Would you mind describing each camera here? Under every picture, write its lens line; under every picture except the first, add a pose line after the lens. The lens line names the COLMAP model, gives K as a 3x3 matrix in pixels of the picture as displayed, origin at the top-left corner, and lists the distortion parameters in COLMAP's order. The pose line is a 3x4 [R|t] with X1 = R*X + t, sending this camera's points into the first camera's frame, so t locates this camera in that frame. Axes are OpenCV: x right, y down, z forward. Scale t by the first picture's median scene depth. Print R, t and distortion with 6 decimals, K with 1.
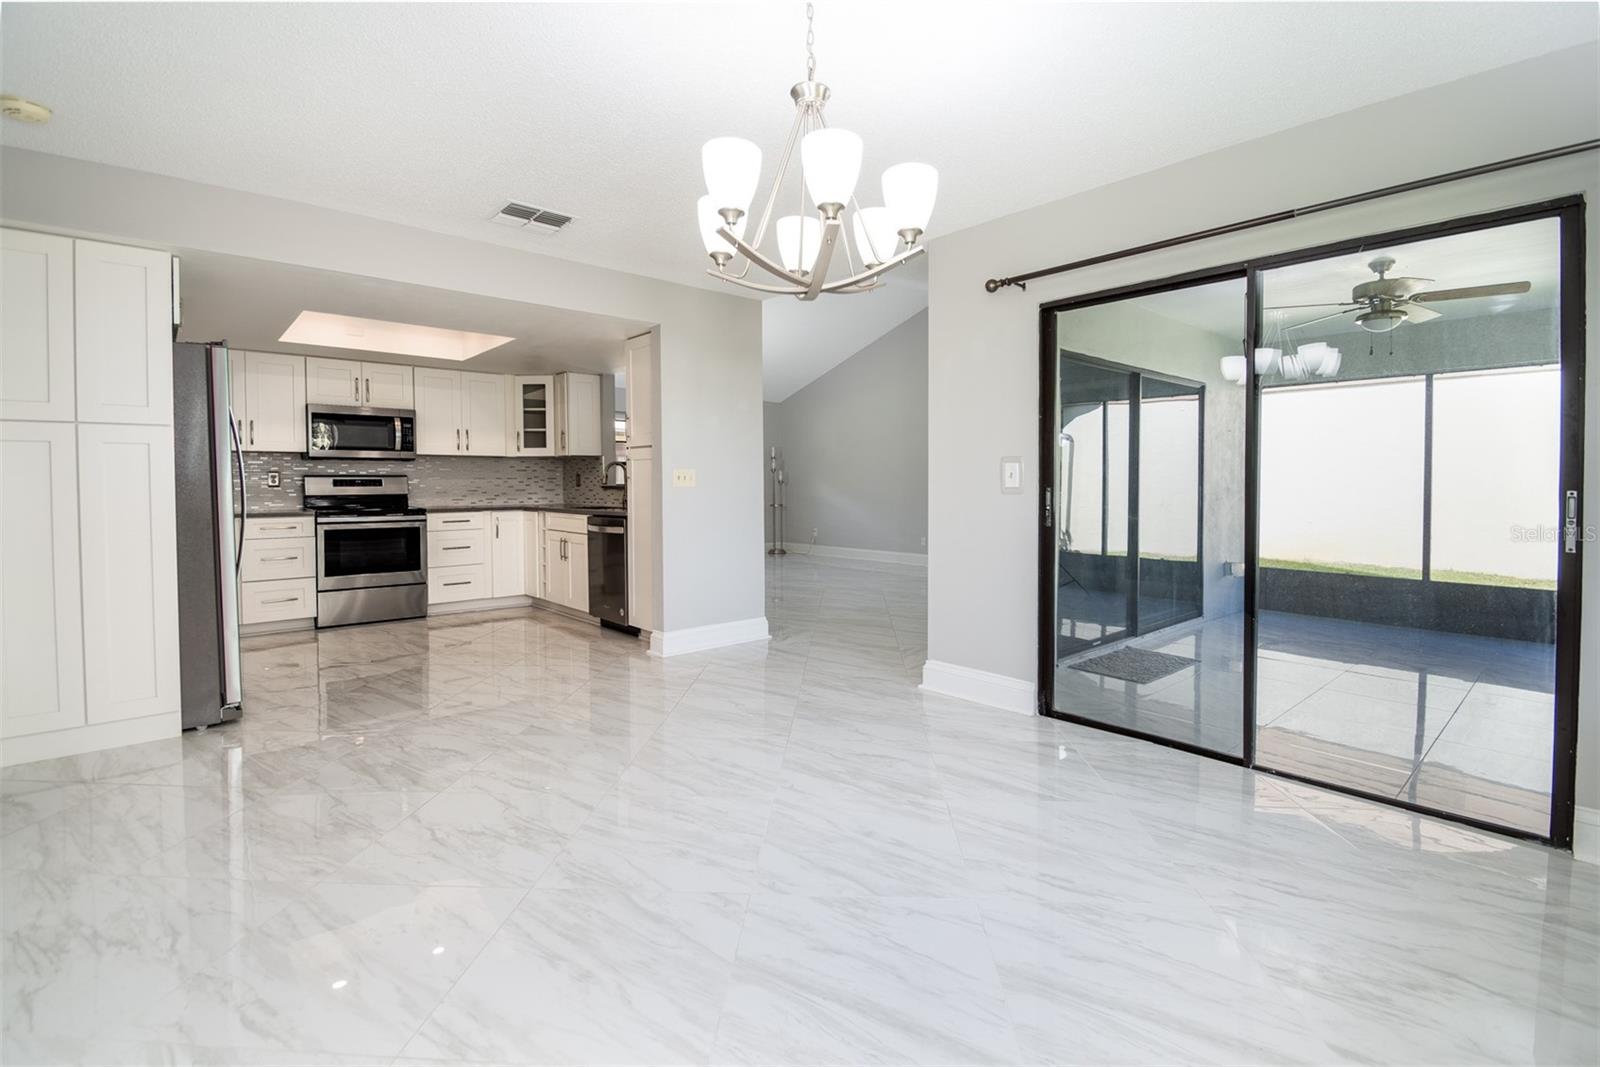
lens RADIAL K [[734.1, 0, 828.2], [0, 734.1, 500.6], [0, 0, 1]] dist [0.000804, -0.000480]
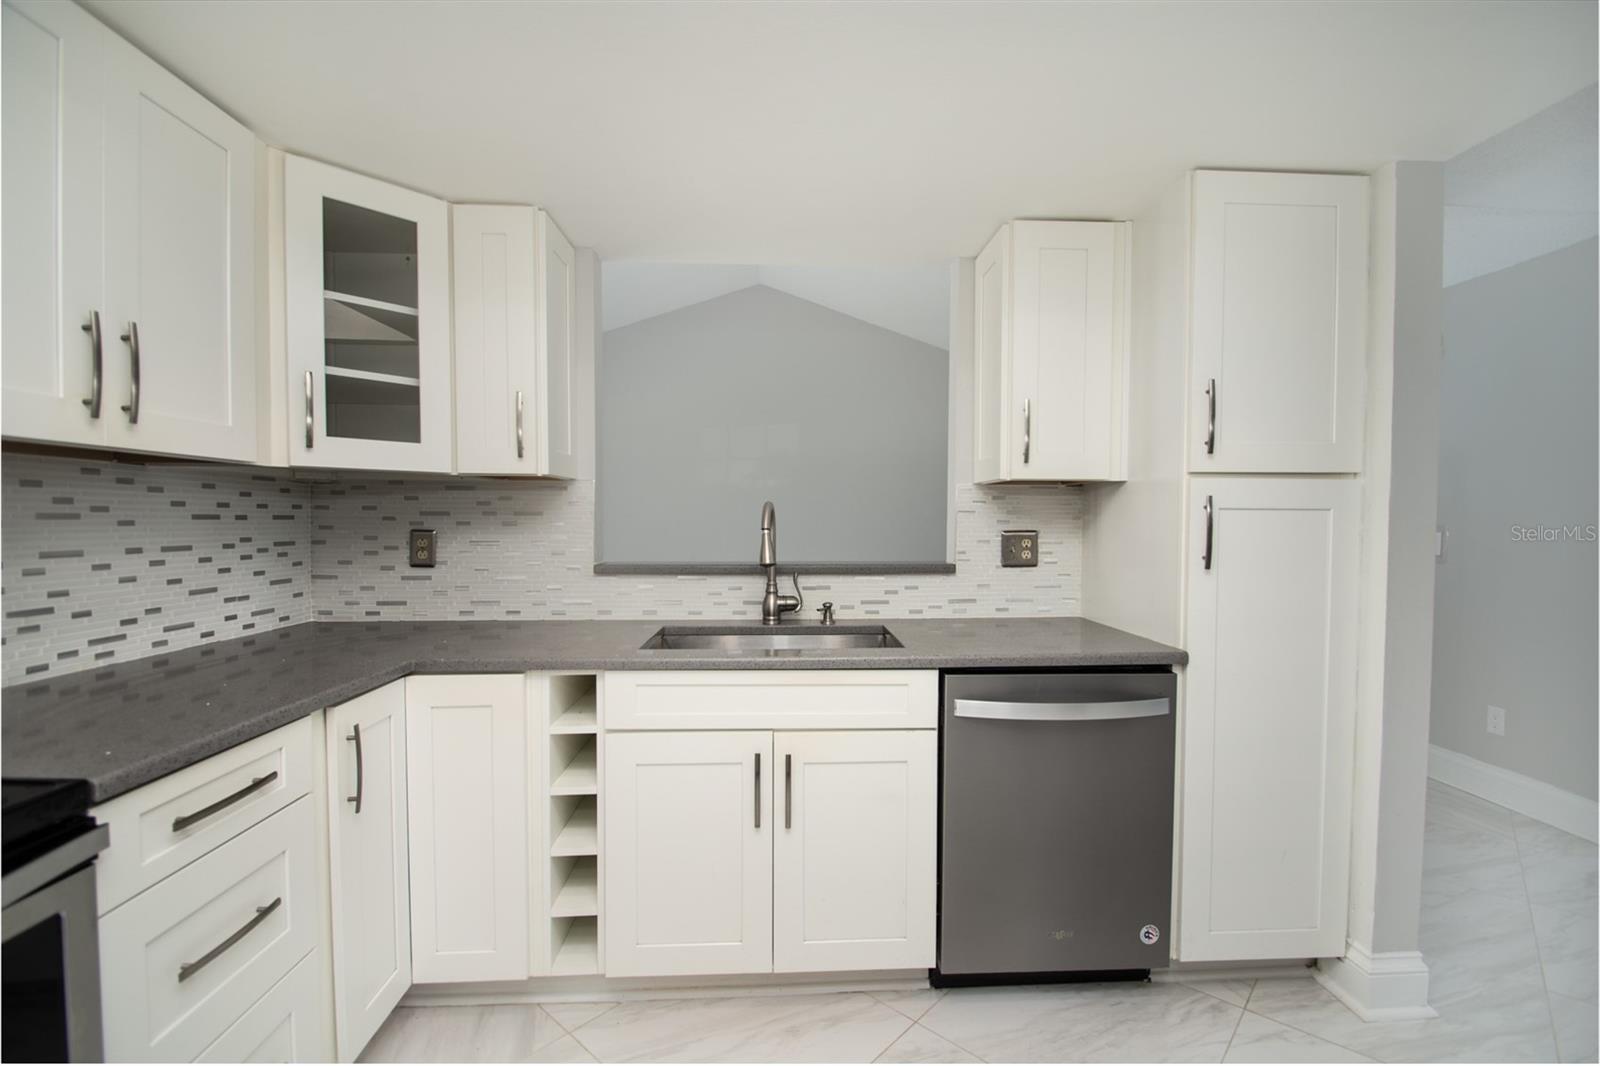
lens RADIAL K [[713.5, 0, 811.5], [0, 713.5, 538.1], [0, 0, 1]] dist [-0.000839, -0.000350]
pose [[0.644832, -0.014609, 0.764185, -0.560919], [0.012797, 0.999884, 0.008316, -0.038781], [-0.764217, 0.004417, 0.644944, 0.781342]]
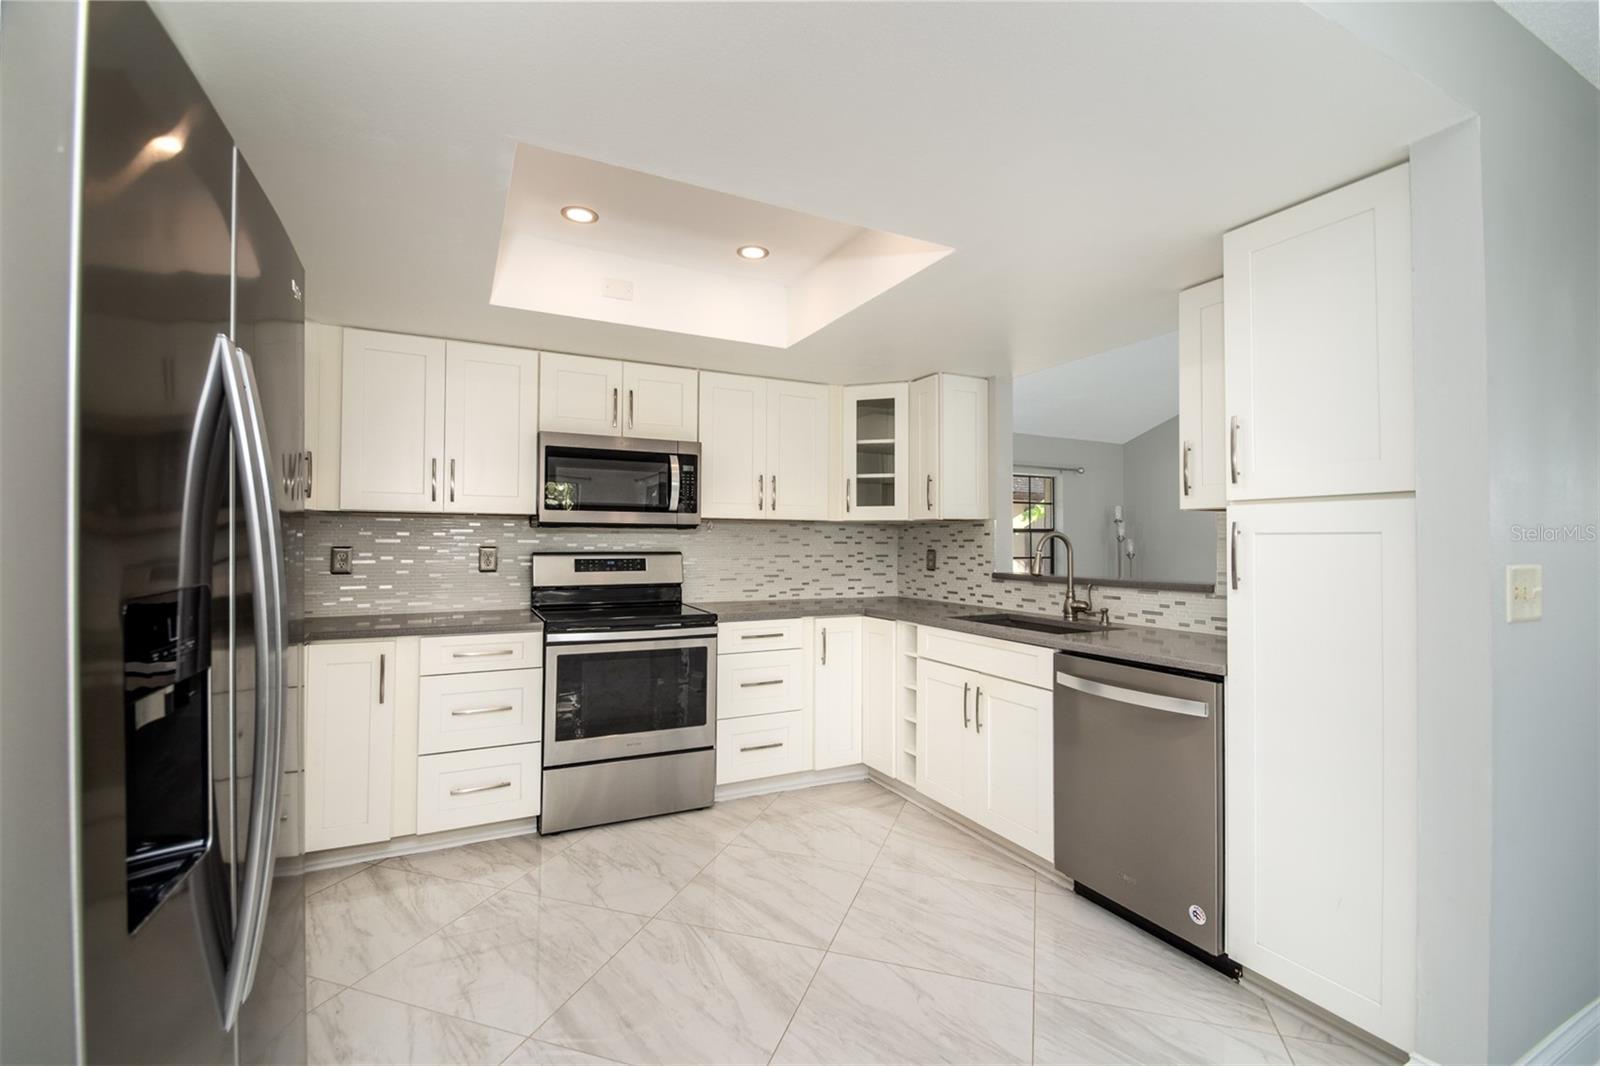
lens RADIAL K [[710.3, 0, 814.0], [0, 710.3, 533.5], [0, 0, 1]] dist [0.003057, -0.000551]
pose [[0.962872, 0.005026, -0.269911, -0.327462], [-0.015244, 0.999244, -0.035774, -0.032143], [0.269528, 0.038560, 0.962220, 0.490458]]
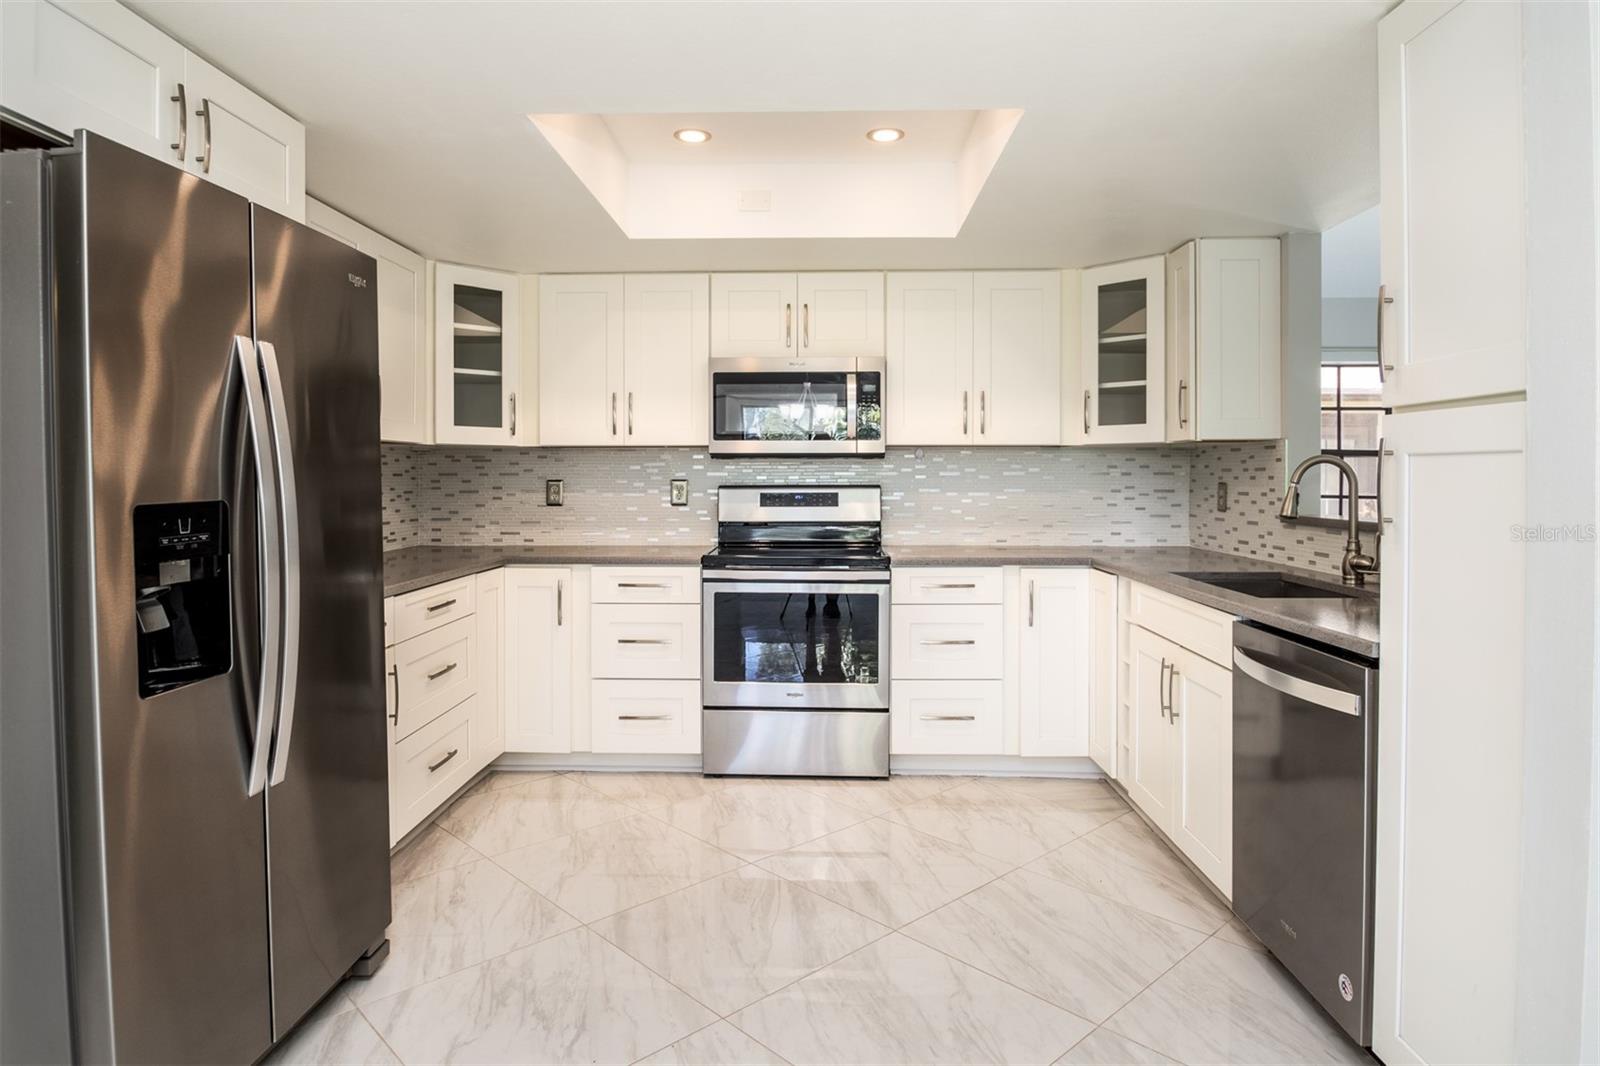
lens RADIAL K [[939.9, 0, 795.4], [0, 939.9, 488.9], [0, 0, 1]] dist [-0.006058, -0.002497]
pose [[0.713343, 0.014081, -0.700674, -0.157296], [-0.019531, 0.999809, 0.000208, -0.032689], [0.700543, 0.013537, 0.713481, 0.509578]]
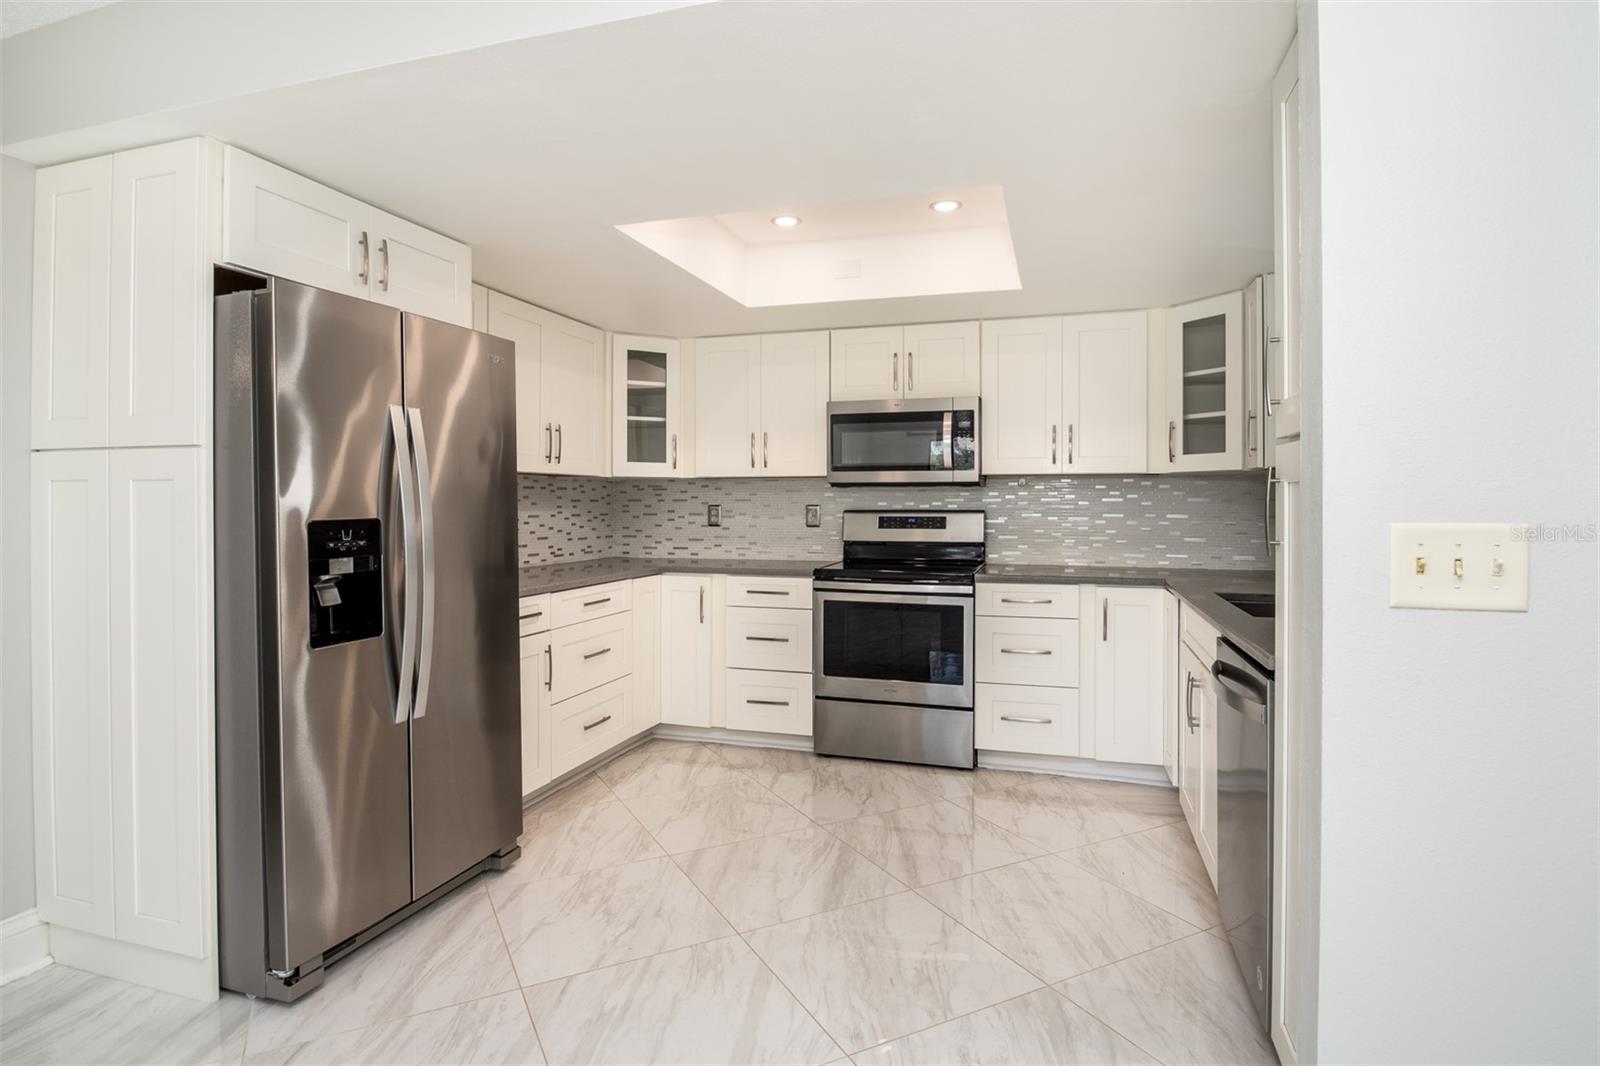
lens RADIAL K [[857.5, 0, 800.9], [0, 857.5, 508.3], [0, 0, 1]] dist [-0.000922, 0.000297]
pose [[0.498296, 0.011122, -0.866935, -0.058026], [-0.023294, 0.999729, -0.000563, -0.034122], [0.866694, 0.020475, 0.498420, 0.564735]]
